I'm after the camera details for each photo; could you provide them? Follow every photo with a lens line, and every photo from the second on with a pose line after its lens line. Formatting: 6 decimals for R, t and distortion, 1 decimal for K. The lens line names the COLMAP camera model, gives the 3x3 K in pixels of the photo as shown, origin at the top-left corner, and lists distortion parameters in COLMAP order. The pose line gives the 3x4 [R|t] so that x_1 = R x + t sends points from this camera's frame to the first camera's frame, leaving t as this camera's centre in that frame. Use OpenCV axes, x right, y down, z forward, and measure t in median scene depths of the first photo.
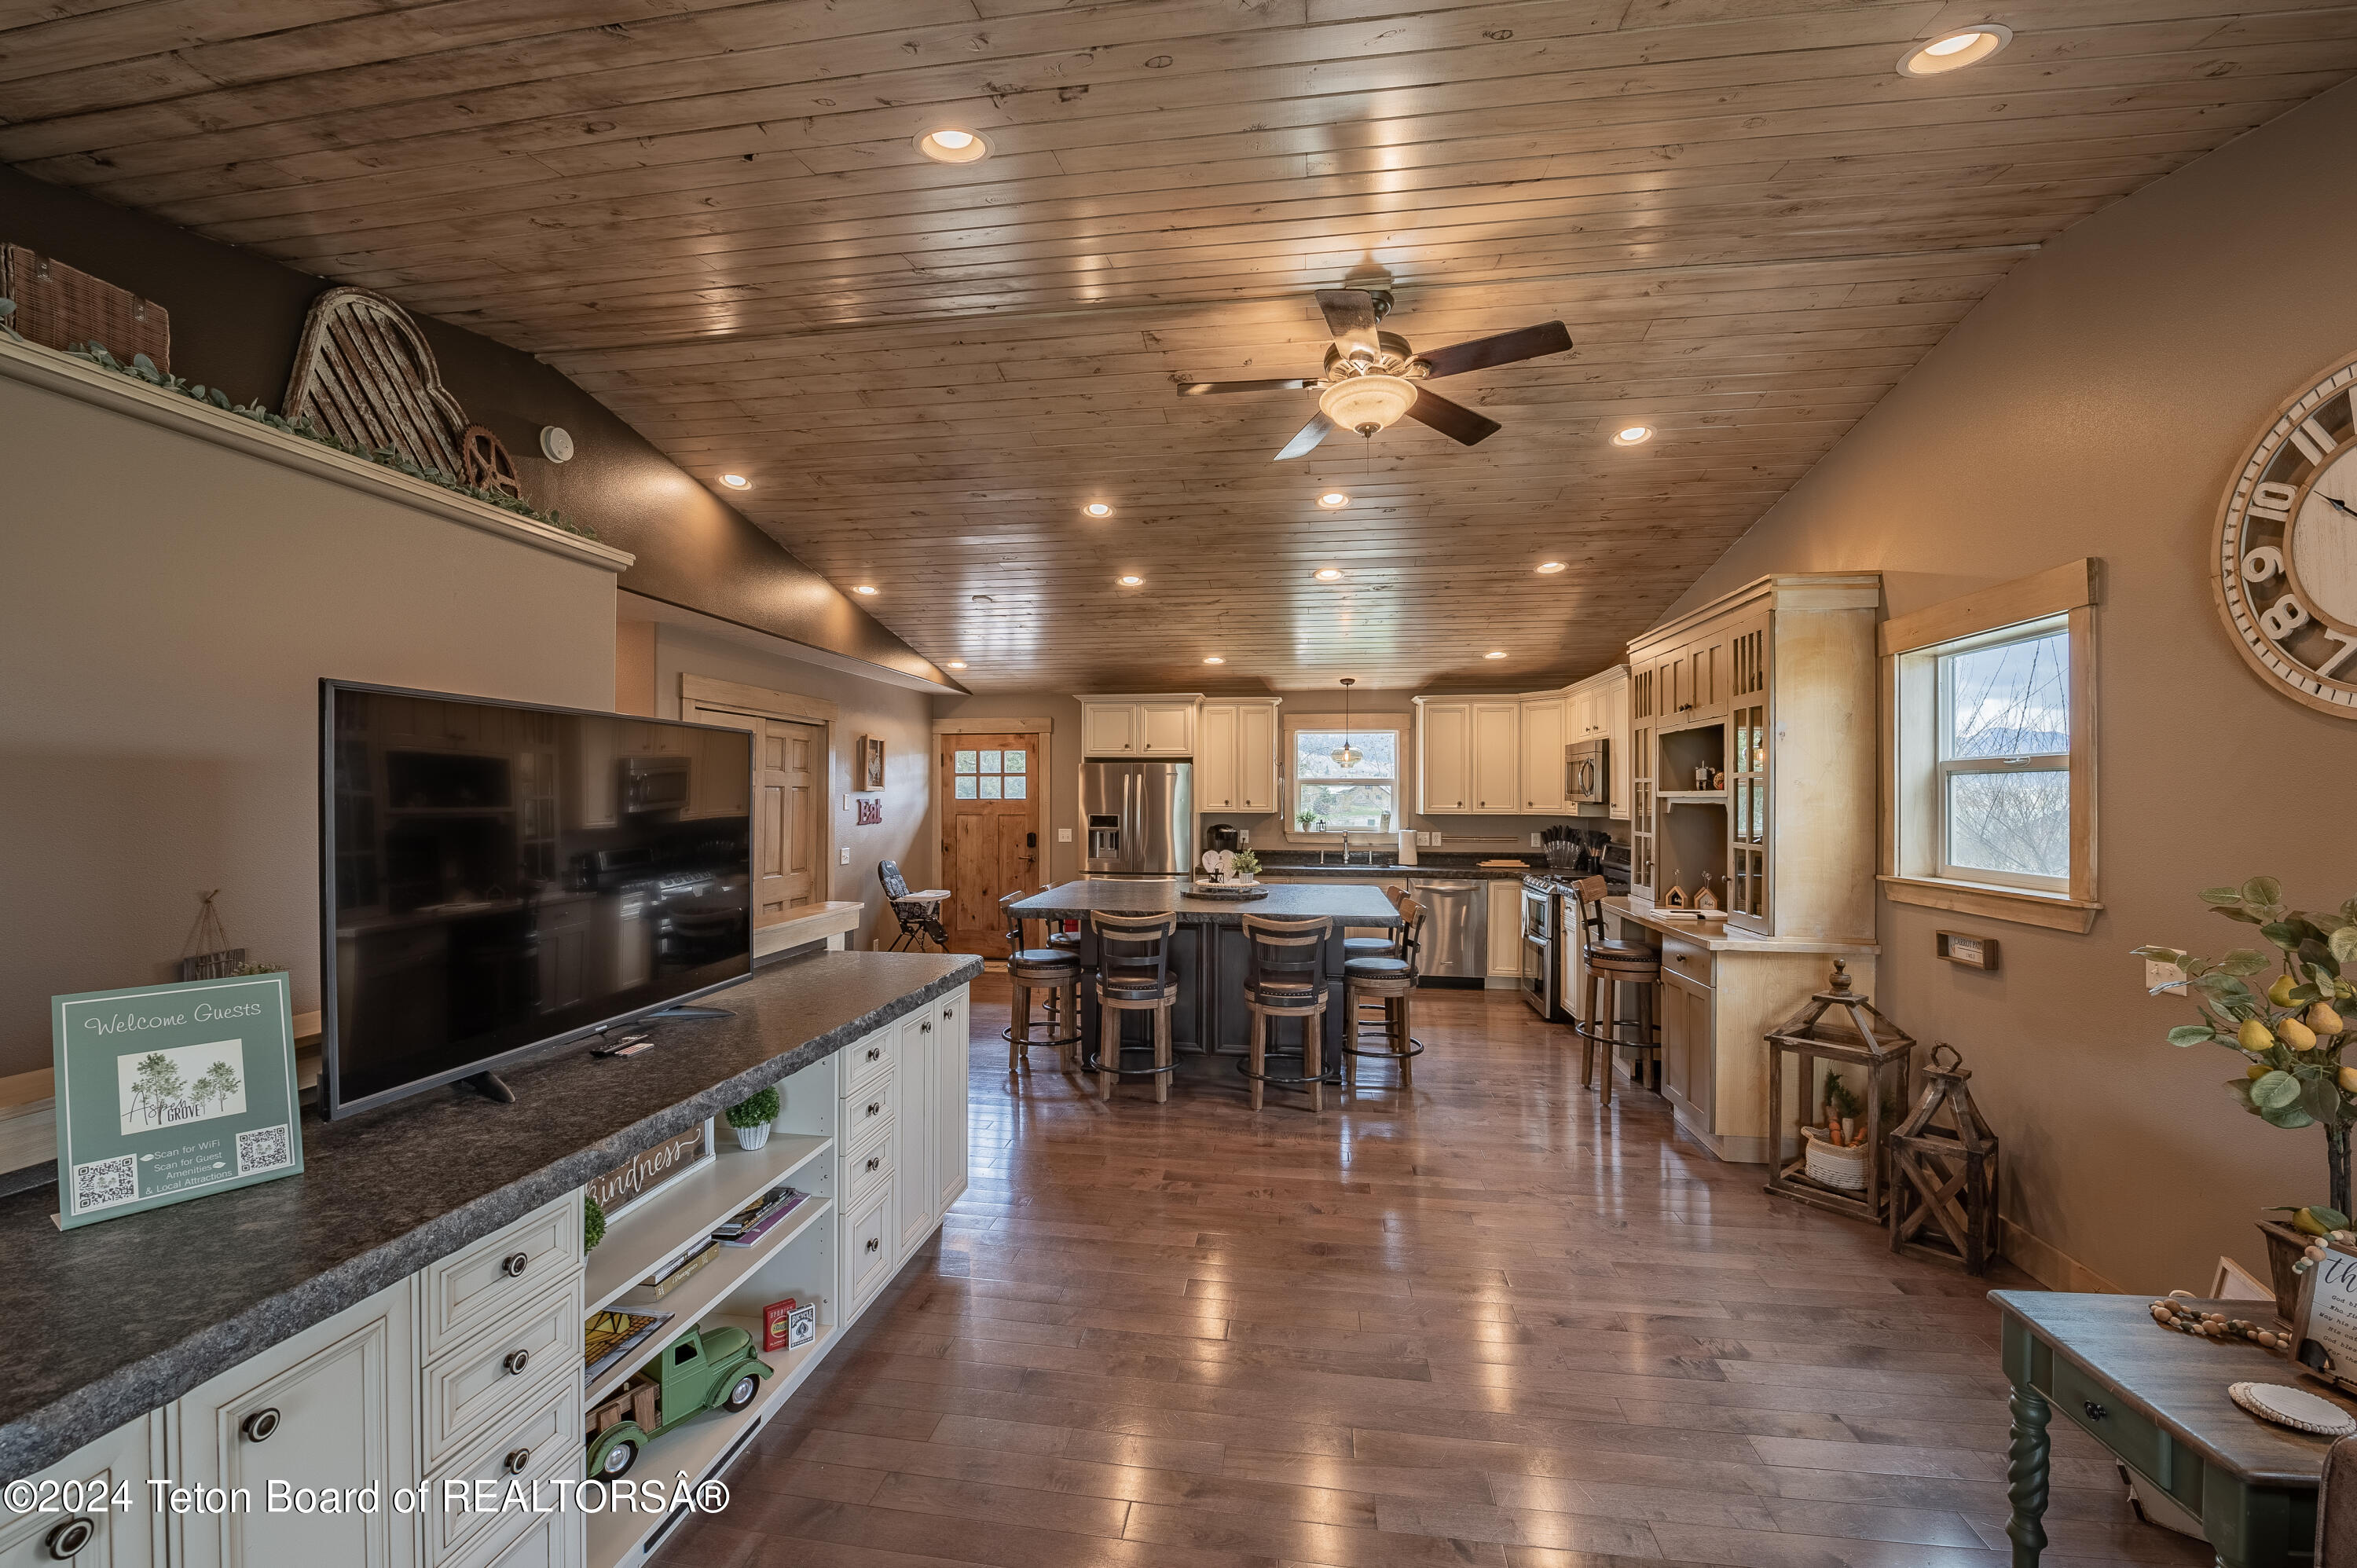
lens RADIAL K [[960.7, 0, 1161.9], [0, 960.7, 795.6], [0, 0, 1]] dist [-0.012775, -0.000213]
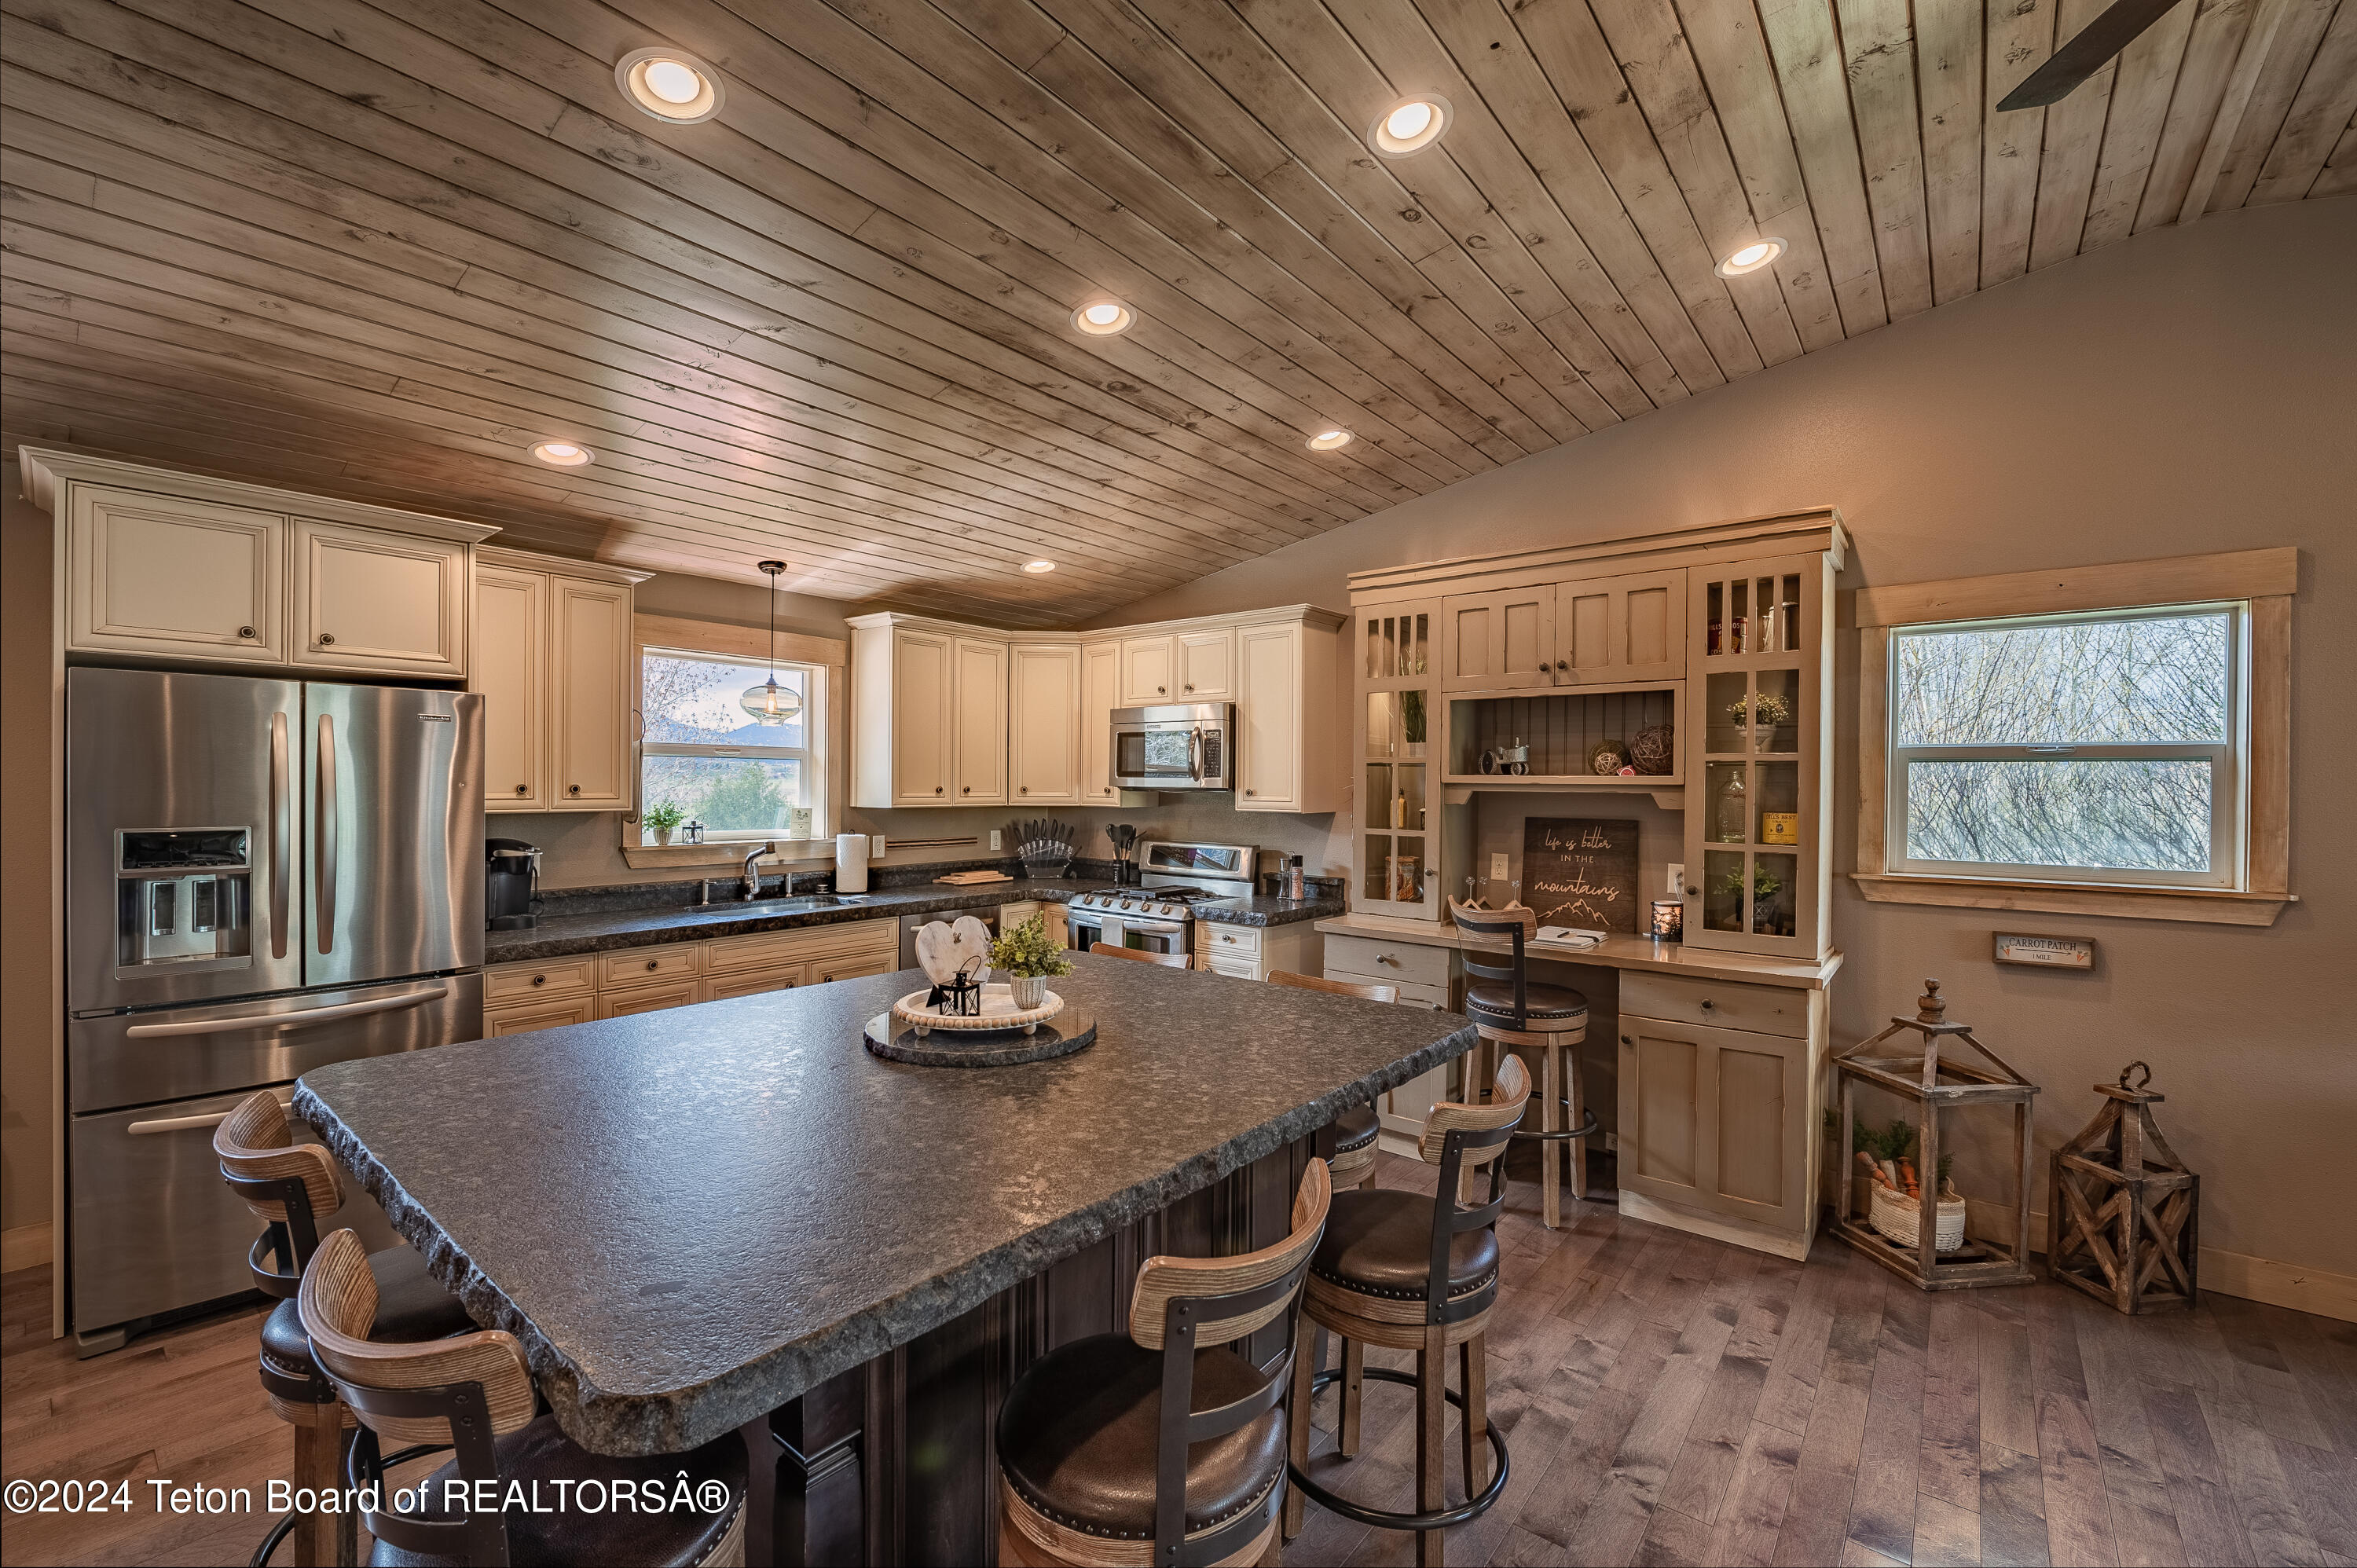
lens RADIAL K [[980.3, 0, 1181.8], [0, 980.3, 782.3], [0, 0, 1]] dist [-0.001843, -0.000100]
pose [[0.505912, 0.001257, 0.862584, -0.256448], [-0.006948, 0.999972, 0.002618, 0.000610], [-0.862557, -0.007318, 0.505907, 0.772988]]
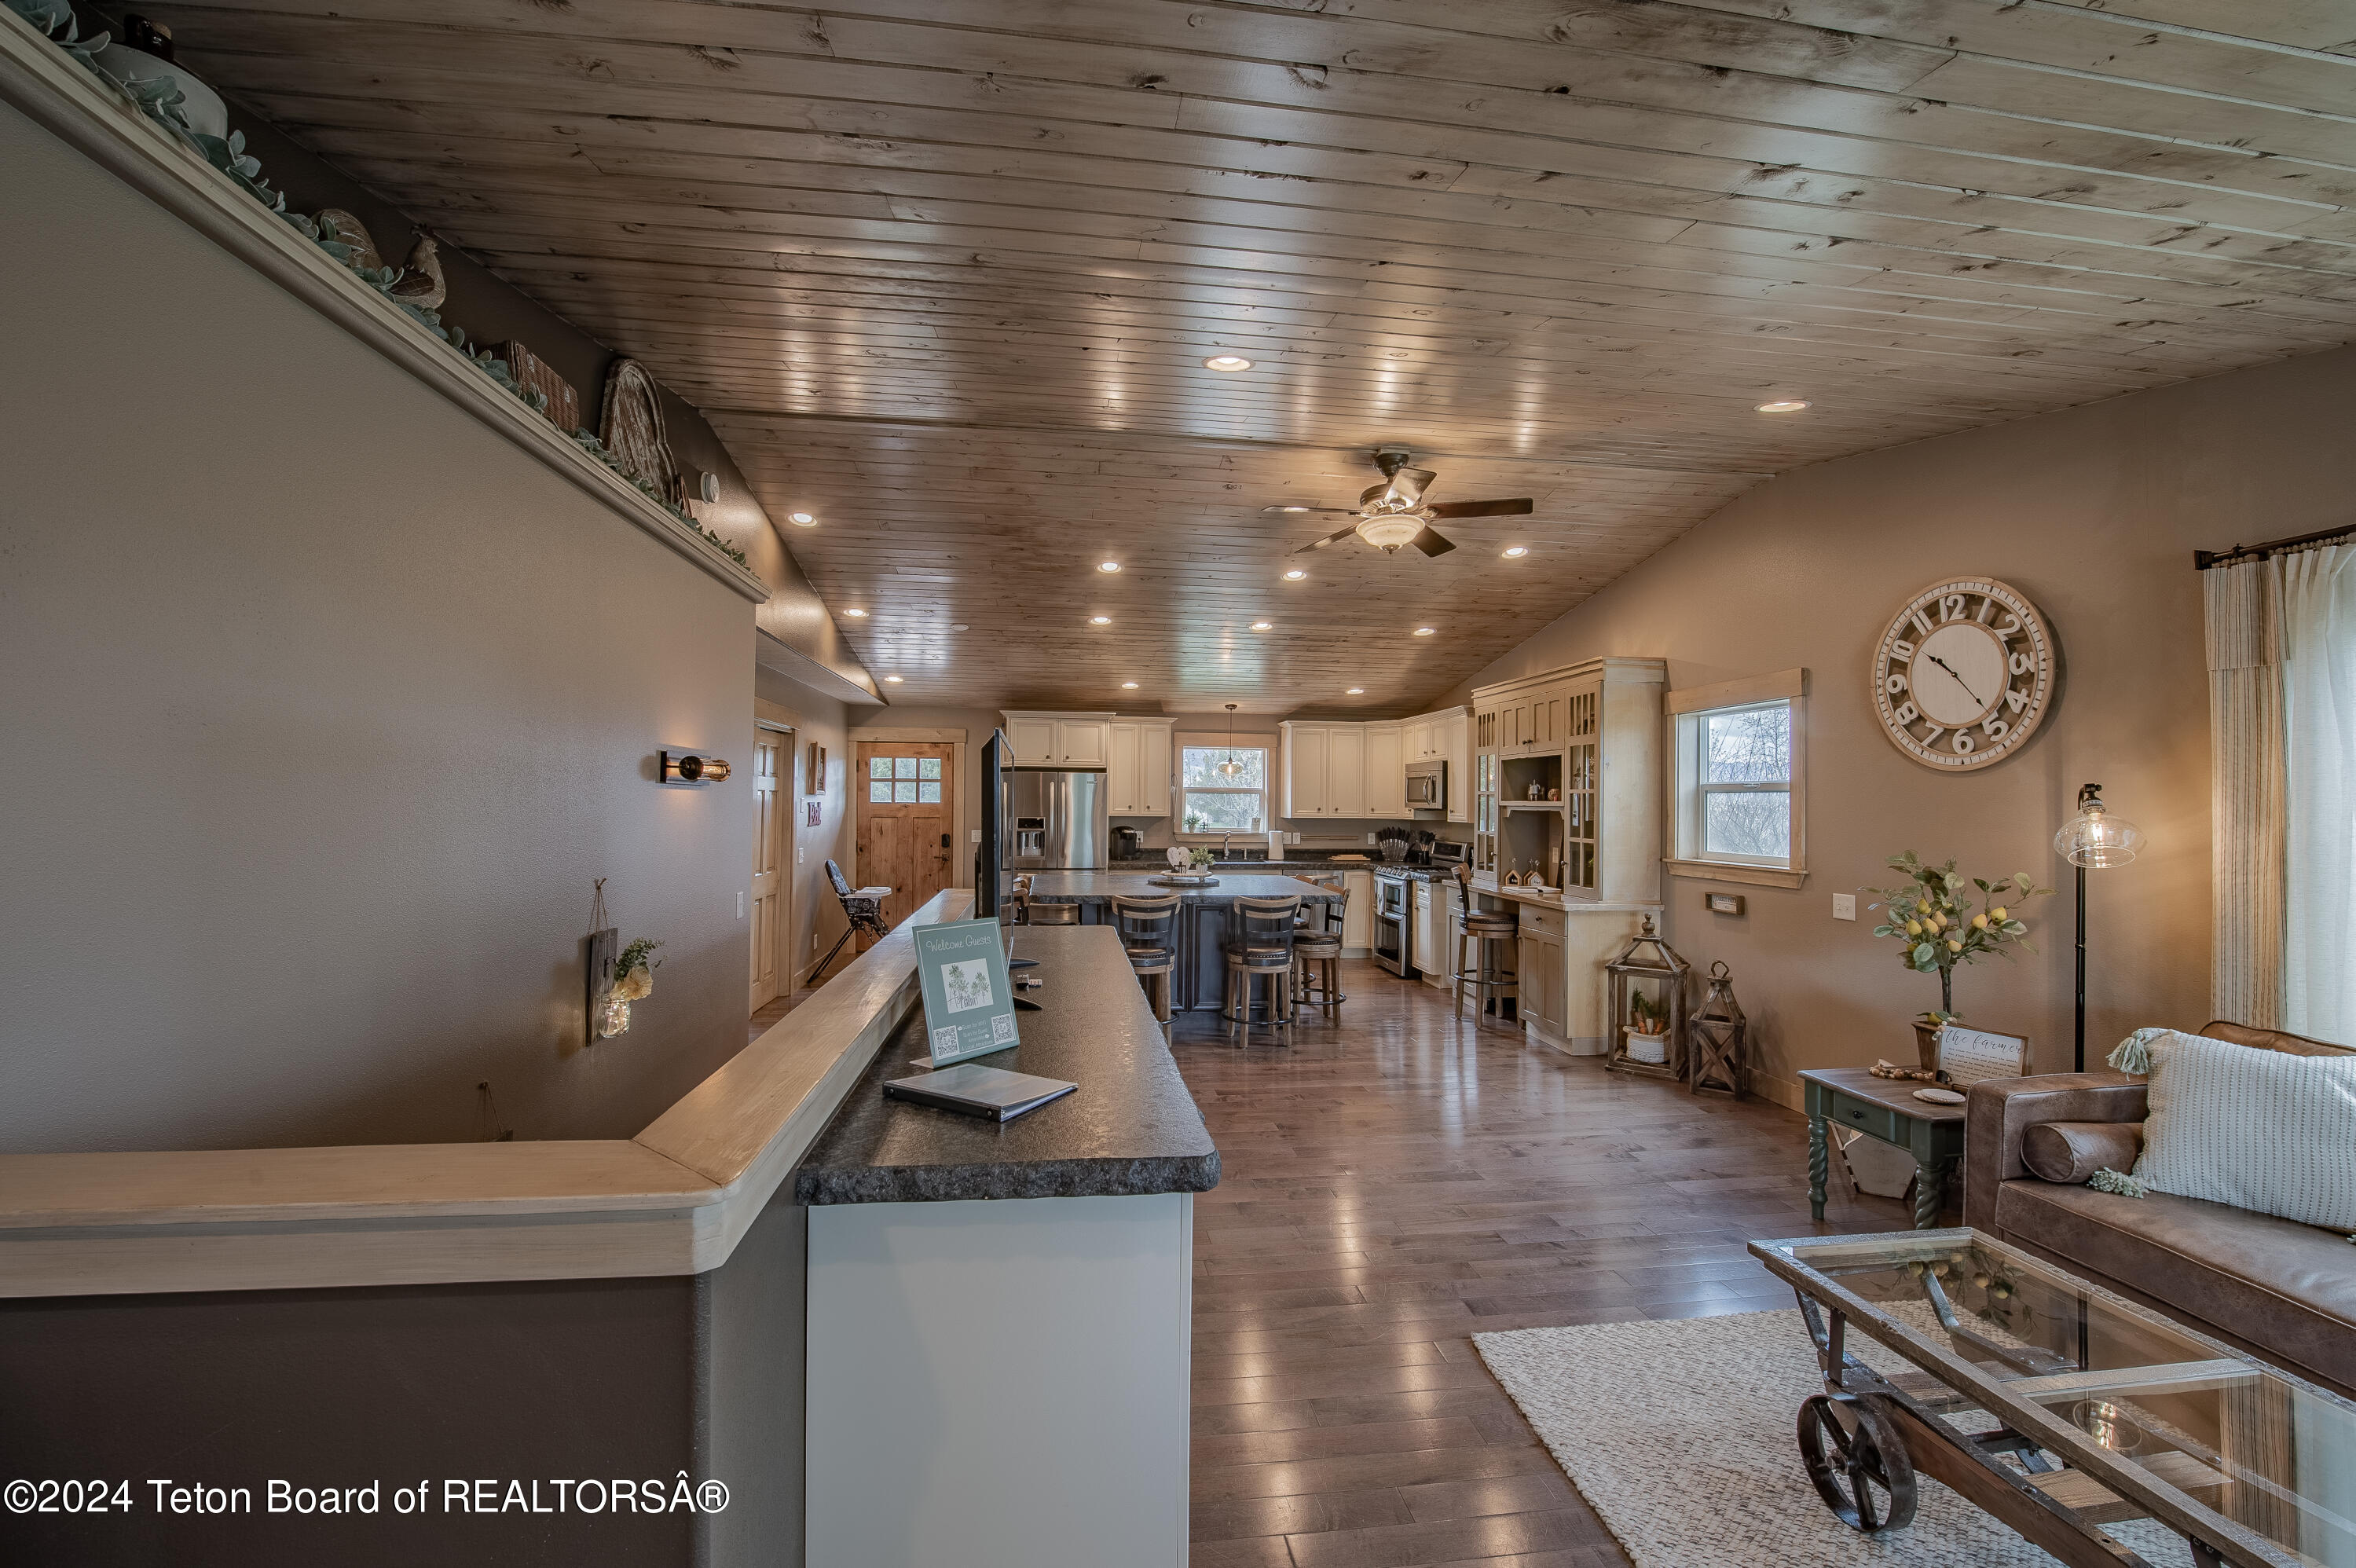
lens RADIAL K [[936.8, 0, 1179.2], [0, 936.8, 793.9], [0, 0, 1]] dist [-0.000193, -0.000041]
pose [[0.960021, 0.009291, 0.279773, -0.293006], [-0.007563, 0.999945, -0.007255, -0.001752], [-0.279825, 0.004849, 0.960039, -0.156288]]
